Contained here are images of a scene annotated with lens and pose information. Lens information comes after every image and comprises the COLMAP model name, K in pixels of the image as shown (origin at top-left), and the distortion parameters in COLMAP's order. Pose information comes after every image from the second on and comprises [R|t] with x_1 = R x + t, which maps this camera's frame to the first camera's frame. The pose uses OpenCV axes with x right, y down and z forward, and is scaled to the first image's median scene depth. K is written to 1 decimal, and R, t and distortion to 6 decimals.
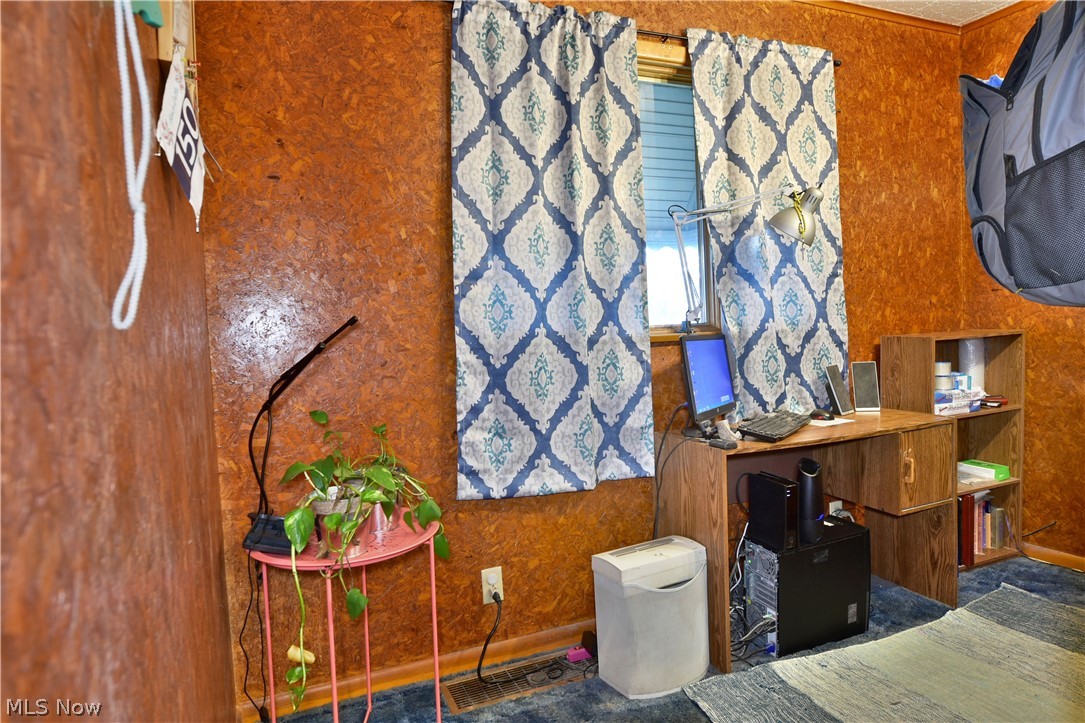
lens RADIAL K [[664.0, 0, 547.2], [0, 664.0, 365.8], [0, 0, 1]] dist [-0.013669, -0.001777]
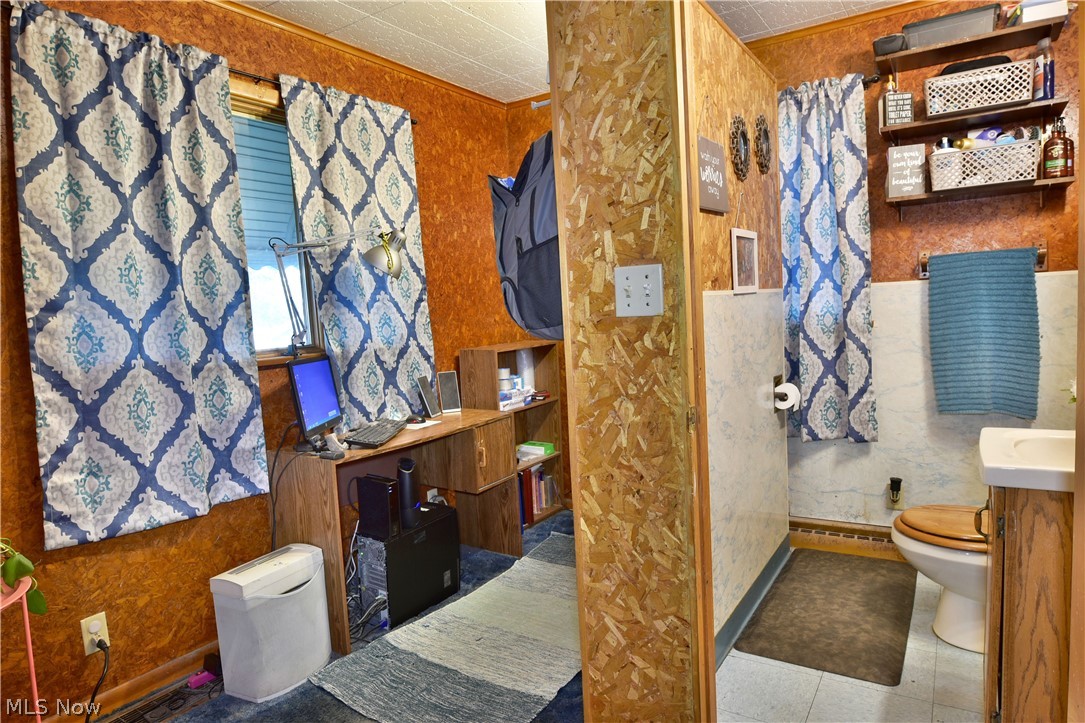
lens RADIAL K [[650.3, 0, 542.5], [0, 650.3, 361.5], [0, 0, 1]] dist [-0.012317, -0.006100]
pose [[0.839523, -0.047739, 0.541222, -0.023950], [0.053704, 0.998545, 0.004773, -0.025323], [-0.540663, 0.025058, 0.840866, -0.120313]]
